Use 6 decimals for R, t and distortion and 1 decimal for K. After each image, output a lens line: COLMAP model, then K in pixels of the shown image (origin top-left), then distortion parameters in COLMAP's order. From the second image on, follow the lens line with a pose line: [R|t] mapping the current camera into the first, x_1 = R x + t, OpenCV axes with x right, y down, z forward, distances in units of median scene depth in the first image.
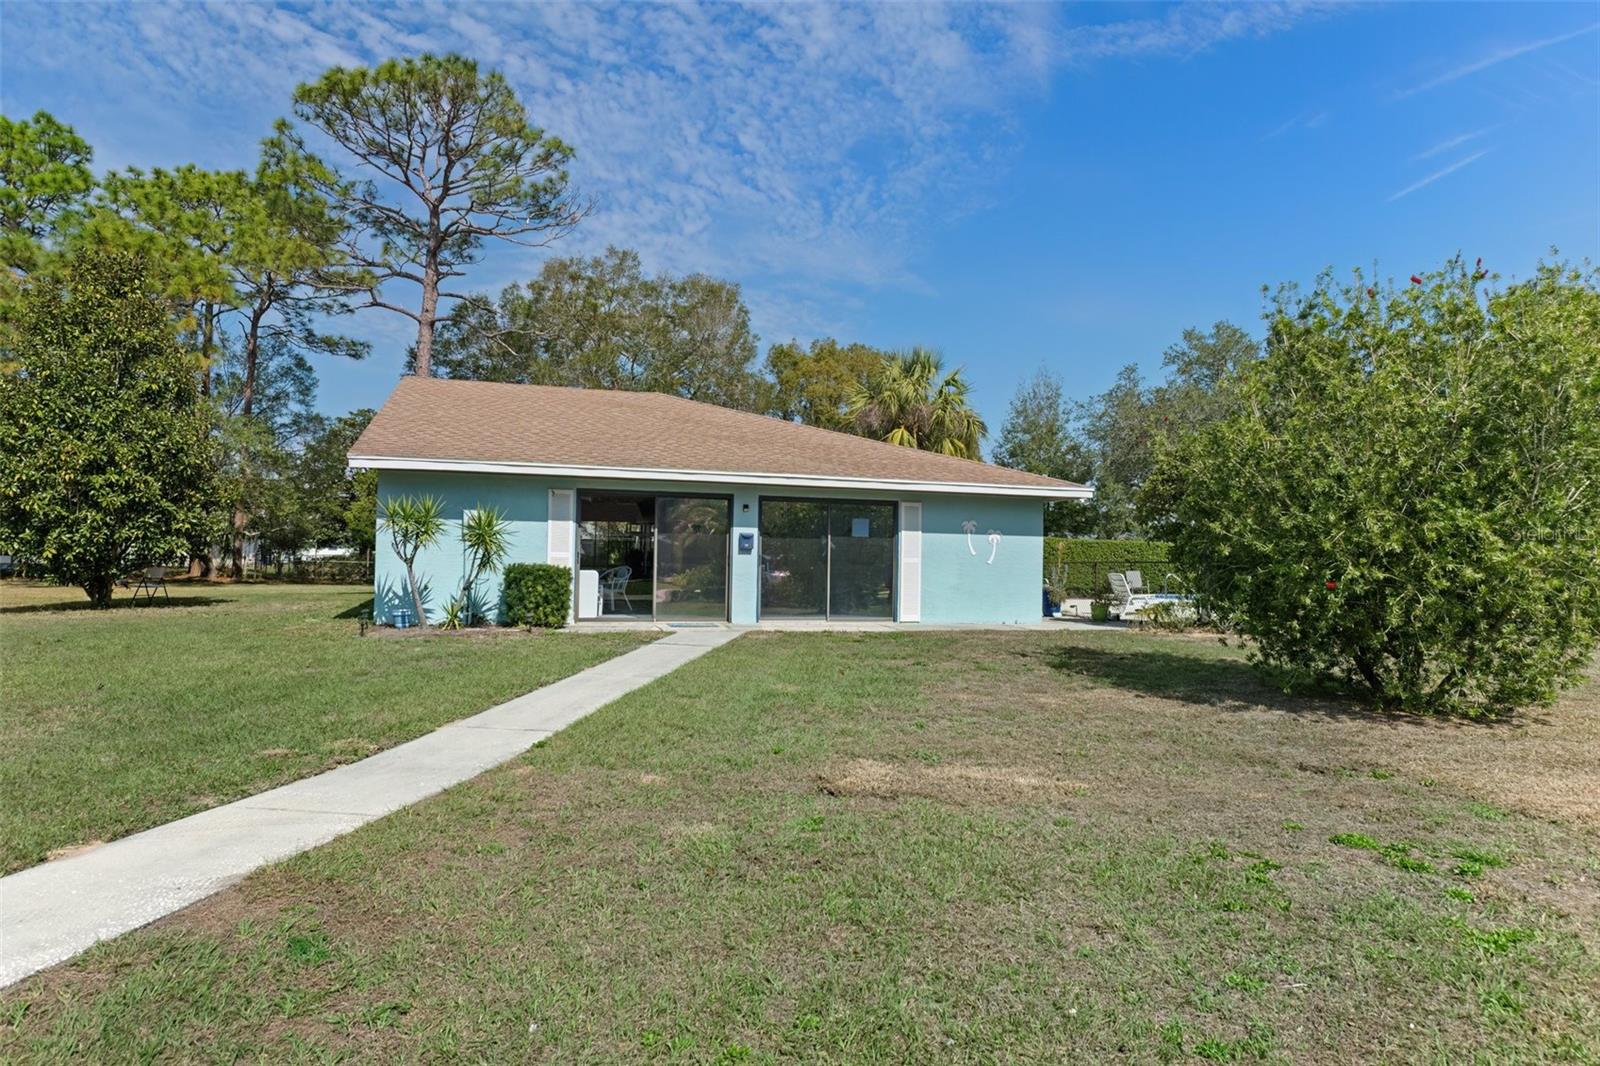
lens RADIAL K [[961.7, 0, 800.0], [0, 961.7, 533.0], [0, 0, 1]] dist [0.002205, -0.000092]
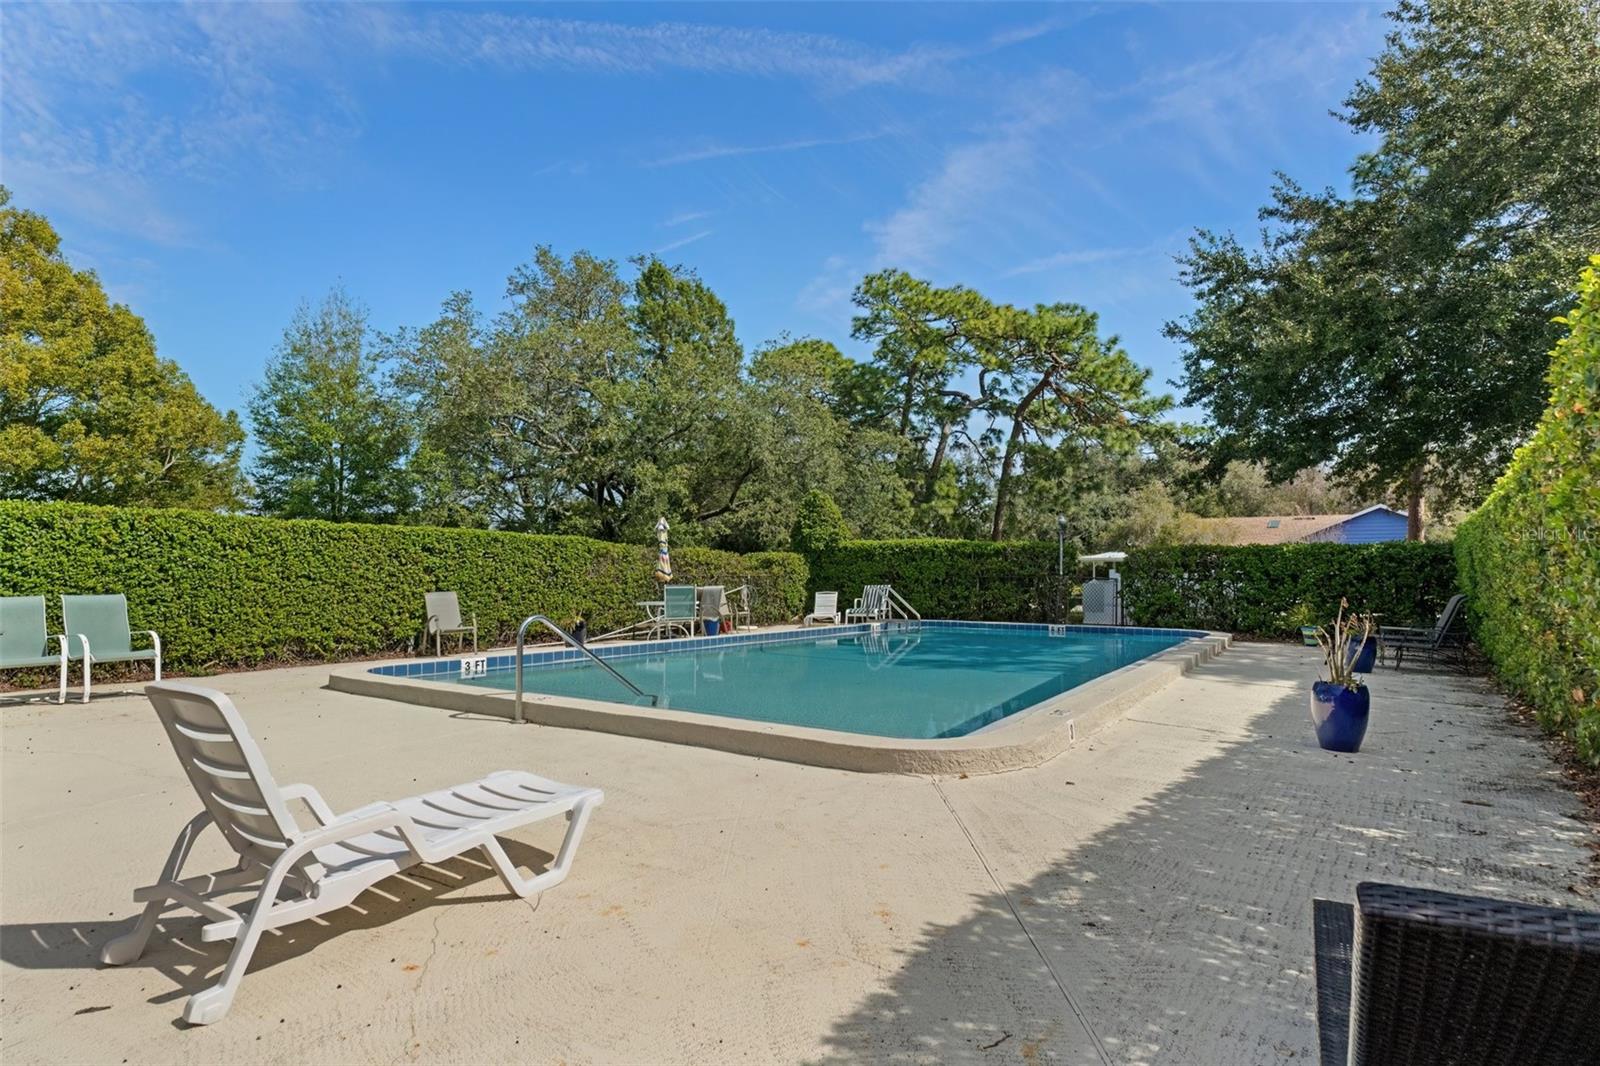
lens RADIAL K [[886.8, 0, 797.6], [0, 886.8, 487.6], [0, 0, 1]] dist [0.037779, -0.001257]
pose [[0.773659, 0.040421, 0.632312, 0.103470], [-0.006857, 0.998439, -0.055437, 0.006292], [-0.633565, 0.038553, 0.772728, 0.282406]]
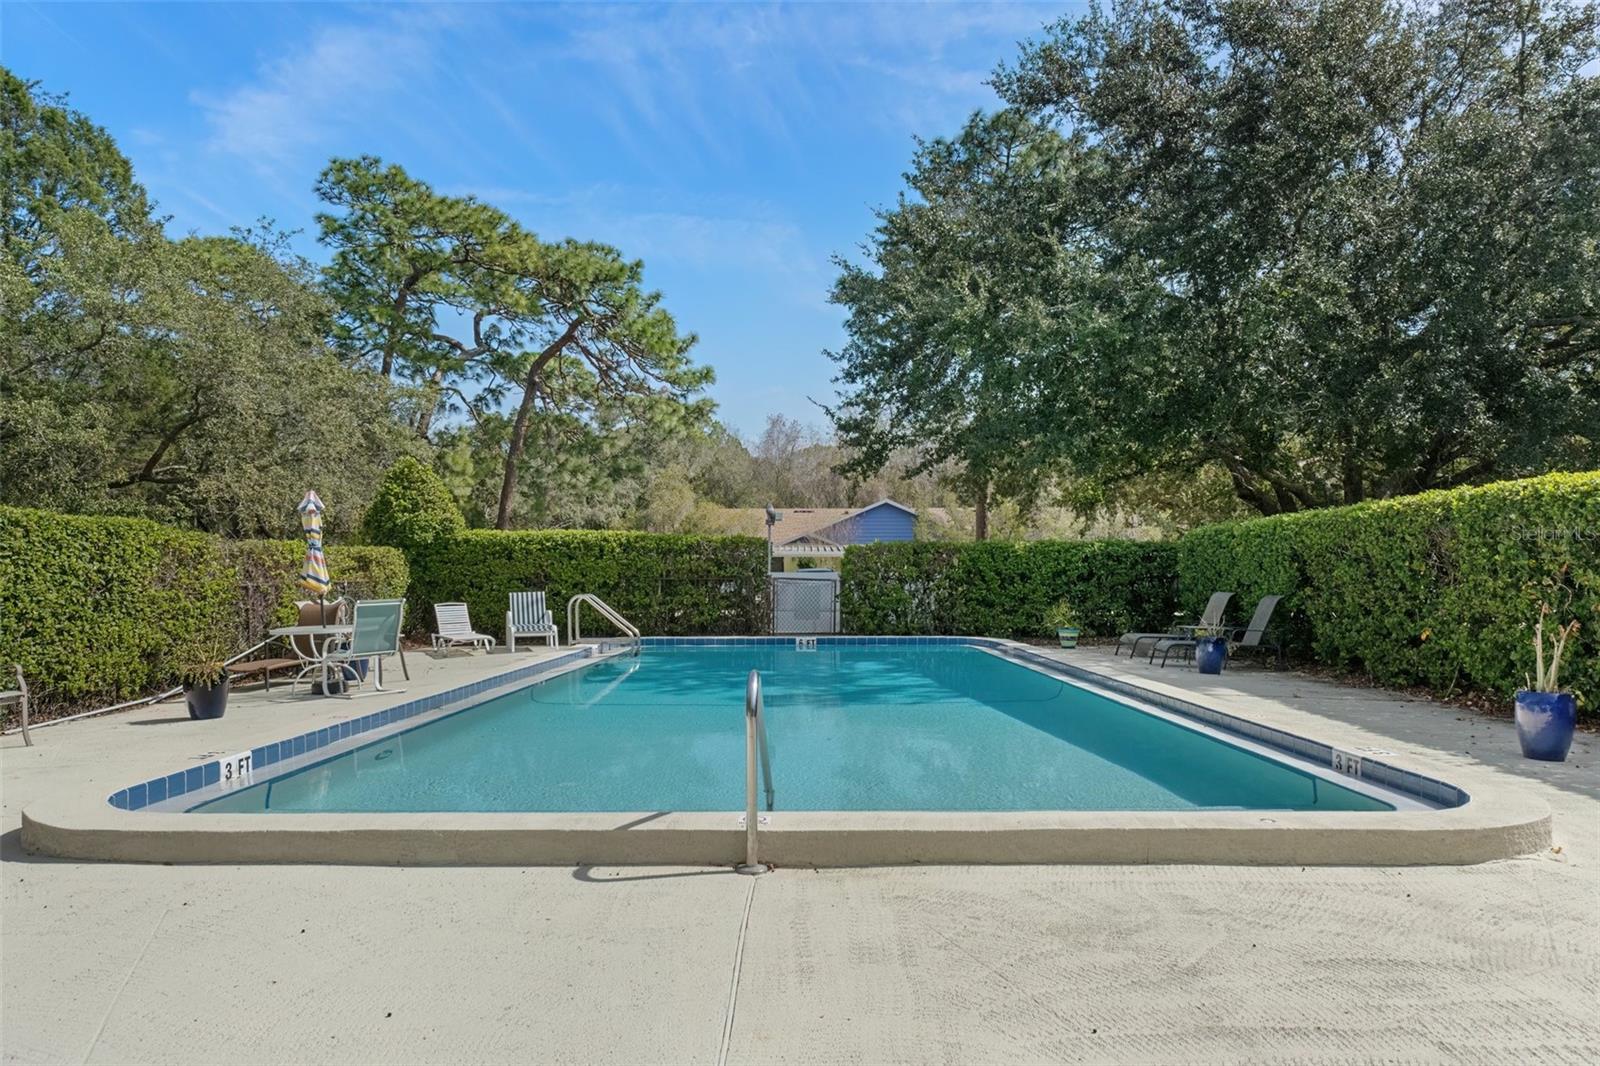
lens RADIAL K [[1052.8, 0, 801.3], [0, 1052.8, 560.3], [0, 0, 1]] dist [-0.083776, 0.044979]
pose [[0.267616, -0.016587, 0.963383, 0.087765], [-0.023156, 0.999452, 0.023640, 0.007033], [-0.963247, -0.028634, 0.267086, 0.370102]]
